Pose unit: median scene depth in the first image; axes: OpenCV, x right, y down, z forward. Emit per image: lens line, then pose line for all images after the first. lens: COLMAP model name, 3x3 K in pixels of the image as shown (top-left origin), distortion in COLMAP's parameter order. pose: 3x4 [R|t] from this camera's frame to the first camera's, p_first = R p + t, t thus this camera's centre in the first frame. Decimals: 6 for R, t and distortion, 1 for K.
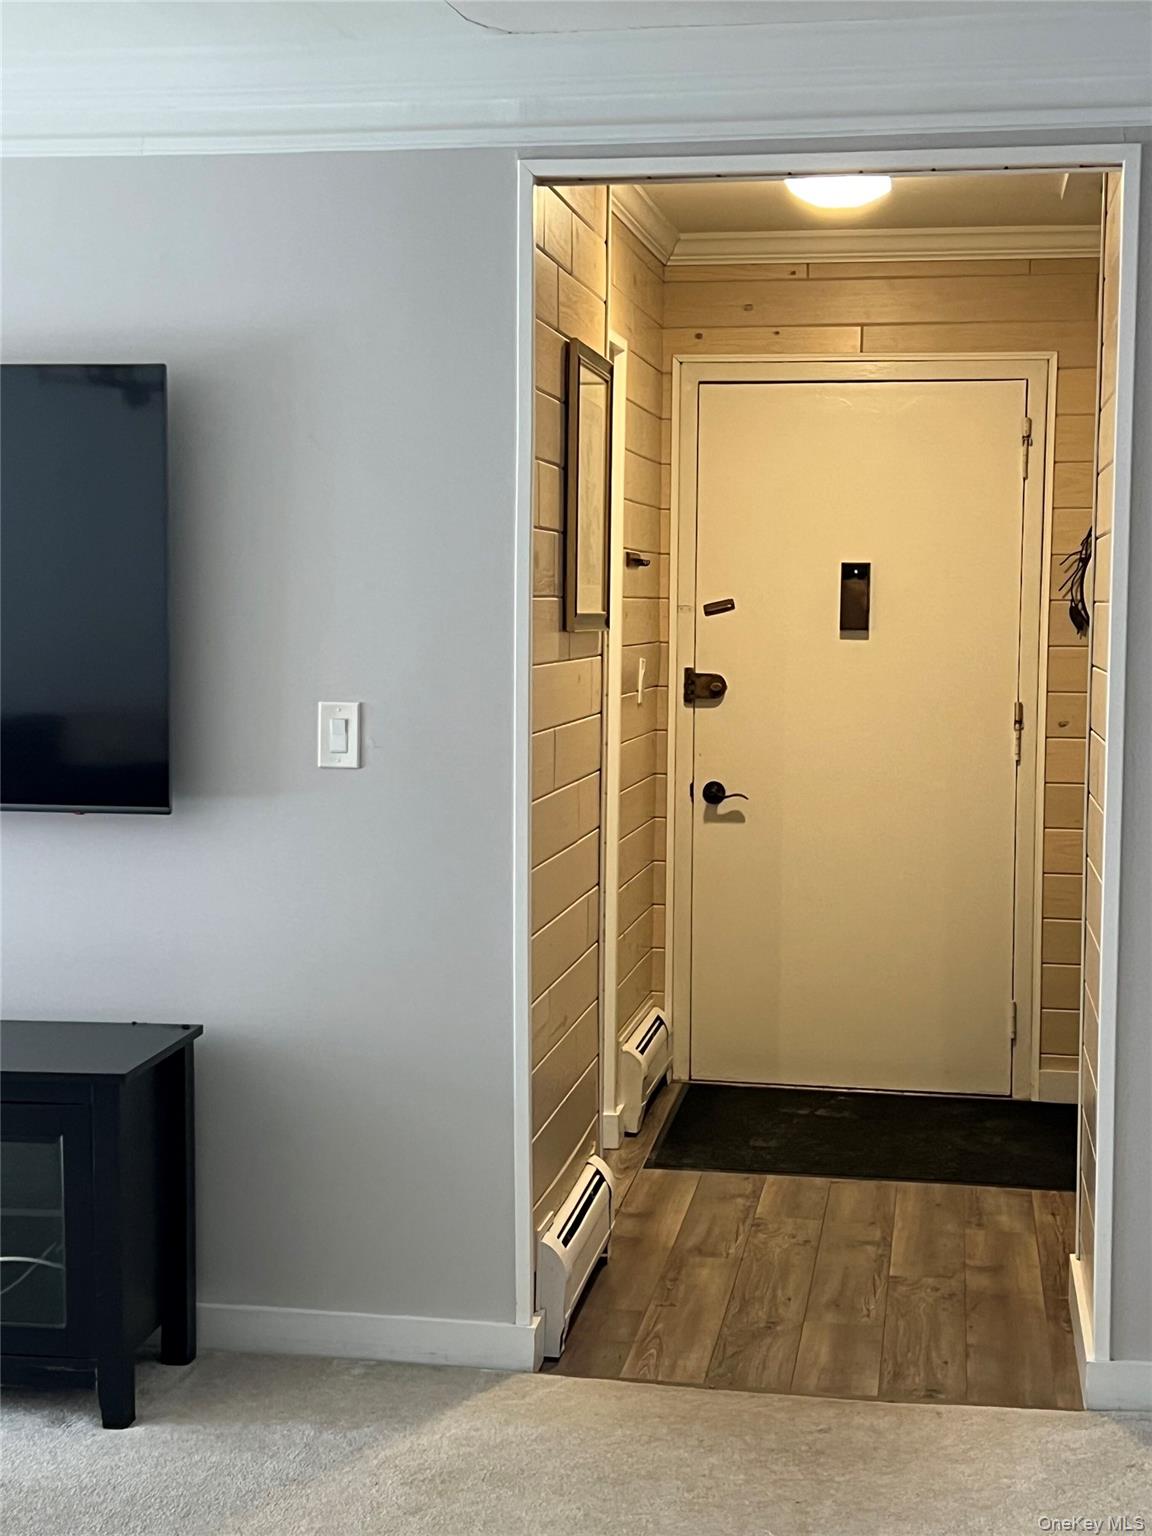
lens RADIAL K [[2343.0, 0, 576.0], [0, 2343.0, 768.0], [0, 0, 1]] dist [0.297219, 0.045841]
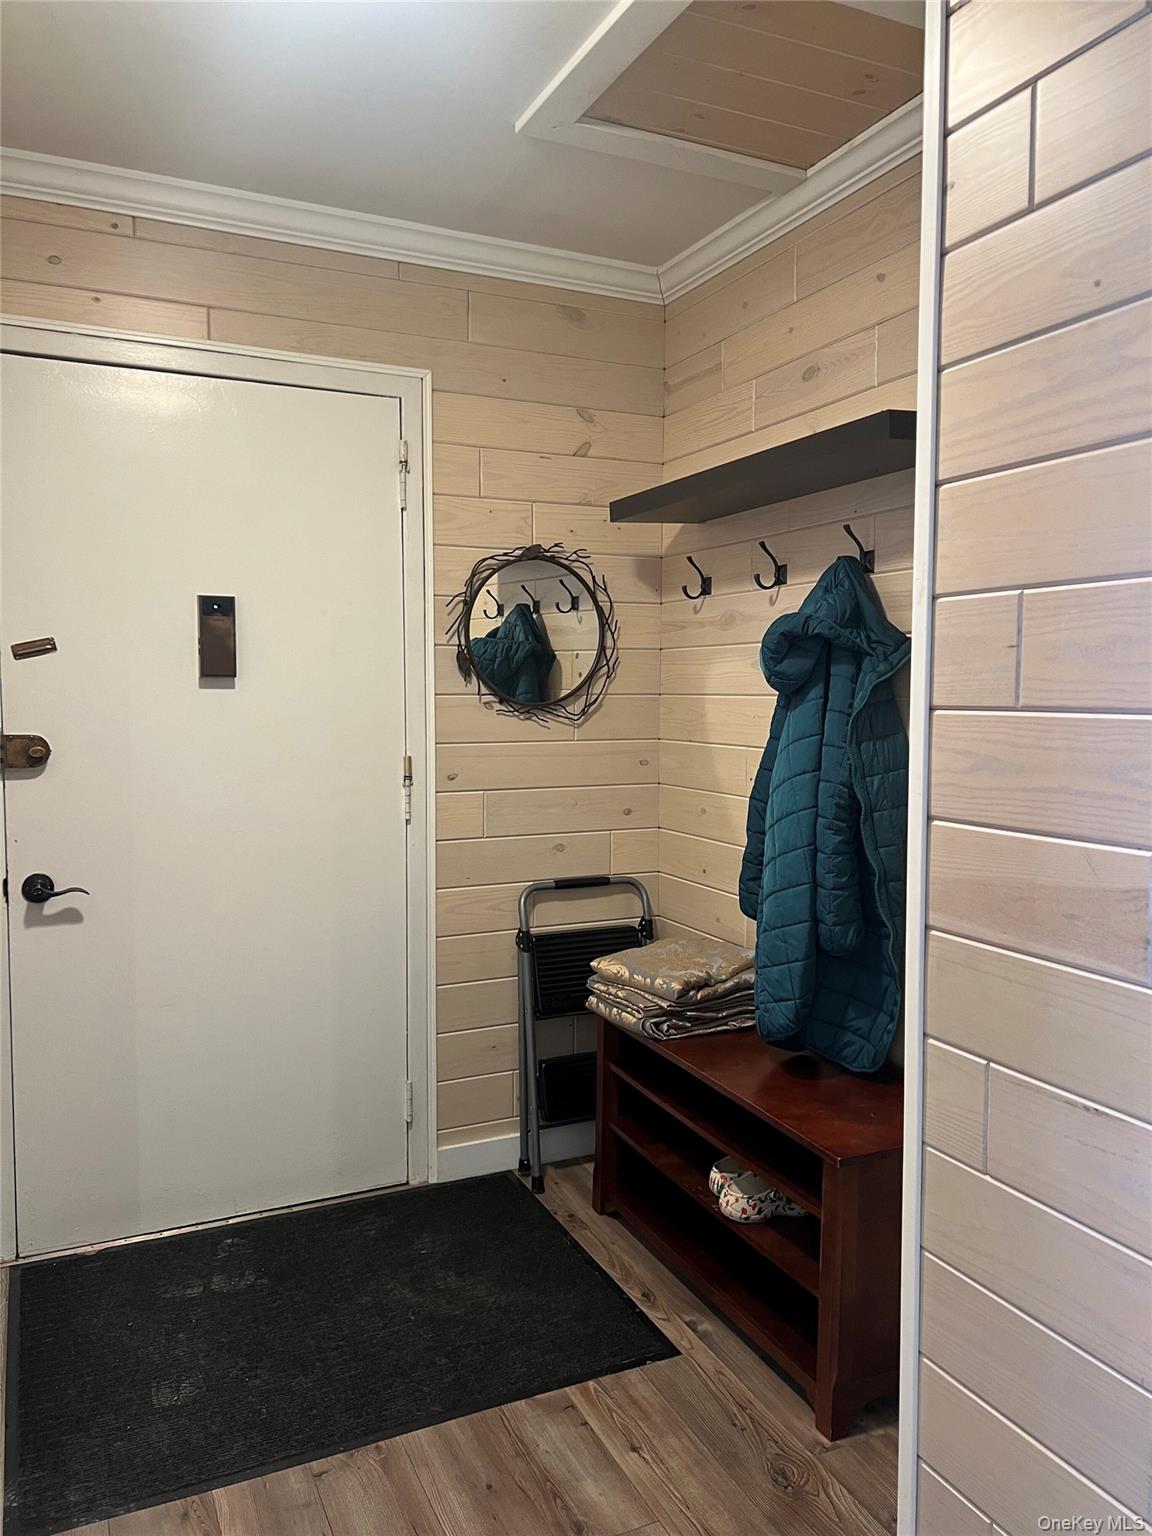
lens RADIAL K [[1159.2, 0, 577.1], [0, 1159.2, 763.9], [0, 0, 1]] dist [0.131361, -0.209168]
pose [[0.829959, -0.049371, 0.555635, -0.008169], [0.048933, 0.998680, 0.015645, -0.028408], [-0.555673, 0.014204, 0.831279, 0.588312]]
